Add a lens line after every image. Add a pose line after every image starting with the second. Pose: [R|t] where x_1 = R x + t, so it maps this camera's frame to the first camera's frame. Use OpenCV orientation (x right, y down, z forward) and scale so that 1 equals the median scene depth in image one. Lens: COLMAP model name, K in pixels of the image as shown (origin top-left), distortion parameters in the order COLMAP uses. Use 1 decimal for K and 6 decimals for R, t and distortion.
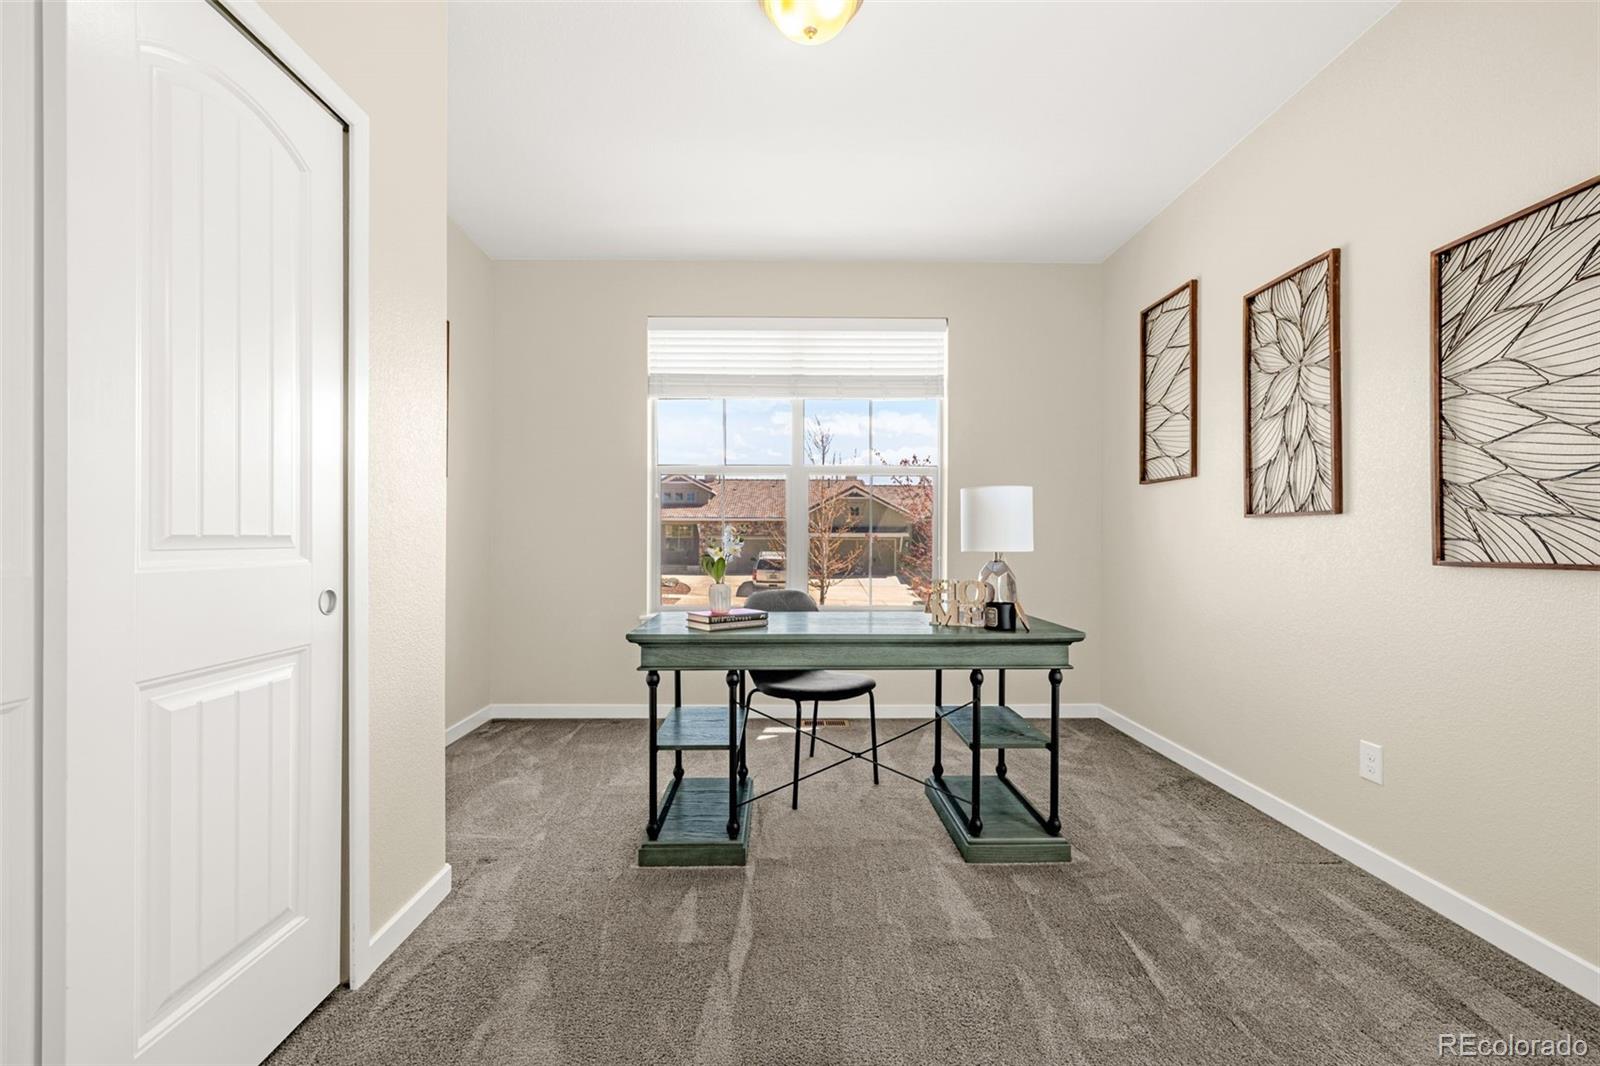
lens RADIAL K [[682.7, 0, 797.0], [0, 682.7, 539.2], [0, 0, 1]] dist [0.000334, -0.000779]
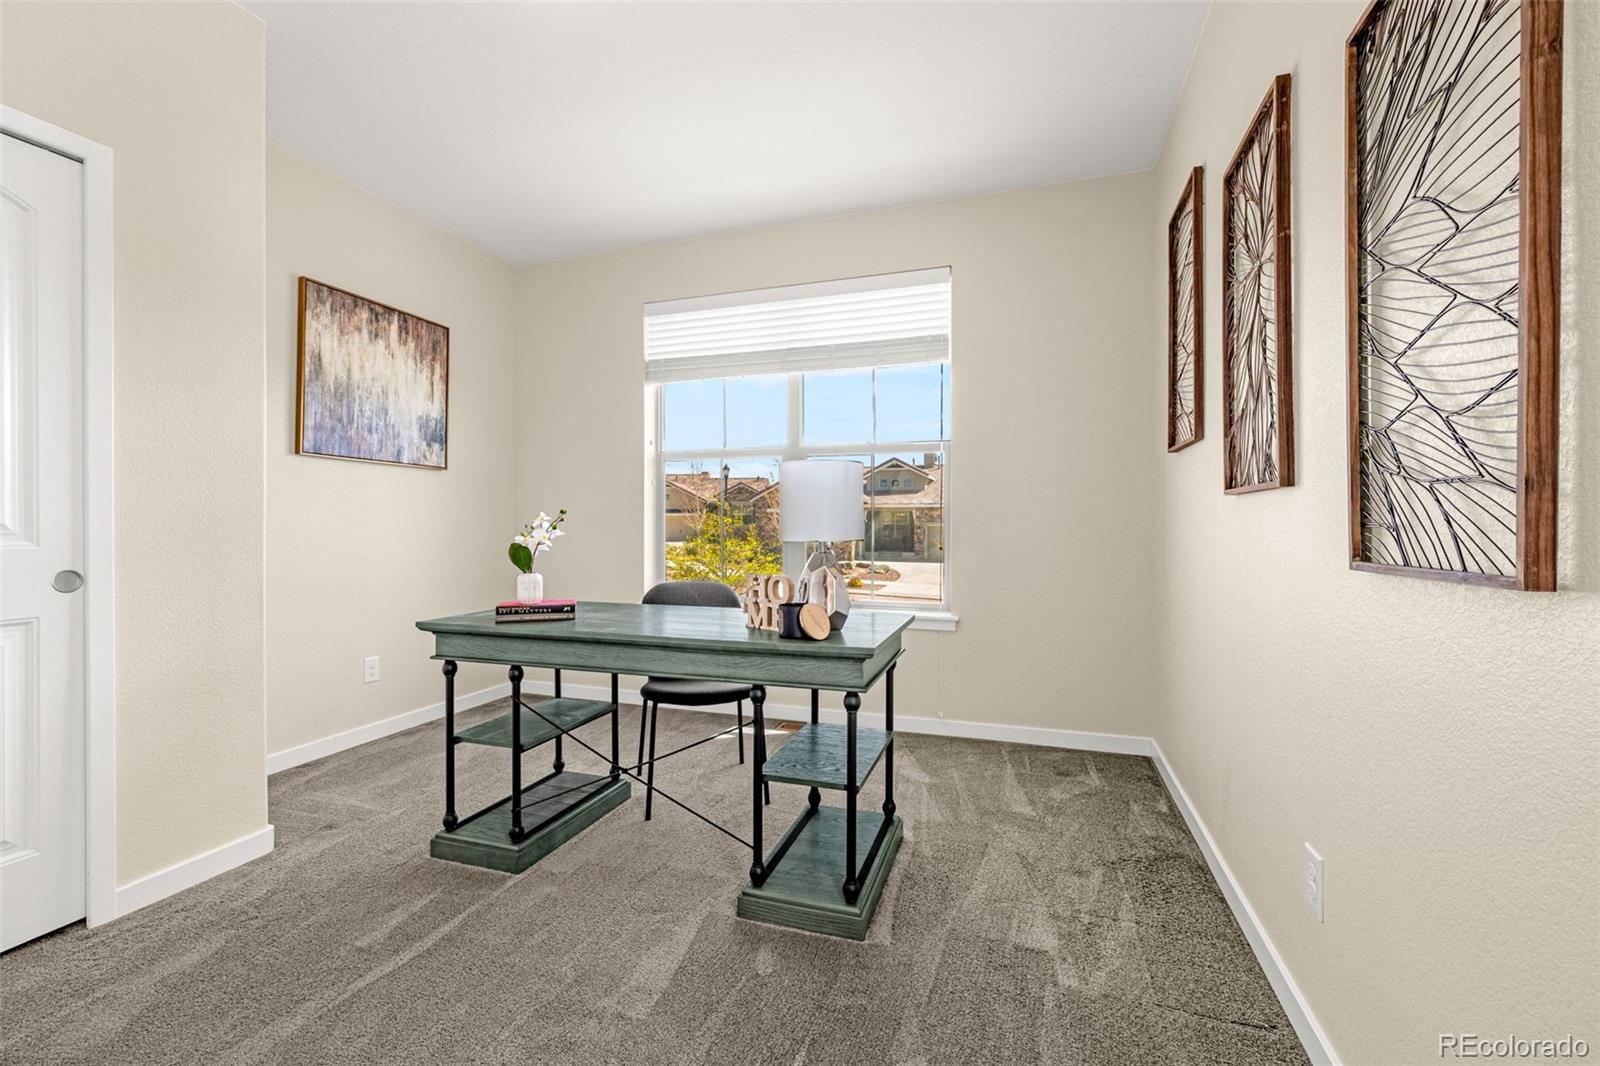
lens RADIAL K [[682.7, 0, 799.2], [0, 682.7, 526.8], [0, 0, 1]] dist [0.000334, -0.000779]
pose [[0.940569, -0.000676, -0.339602, 0.576409], [0.001164, 0.999999, 0.001232, -0.000257], [0.339600, -0.001554, 0.940569, 0.236926]]
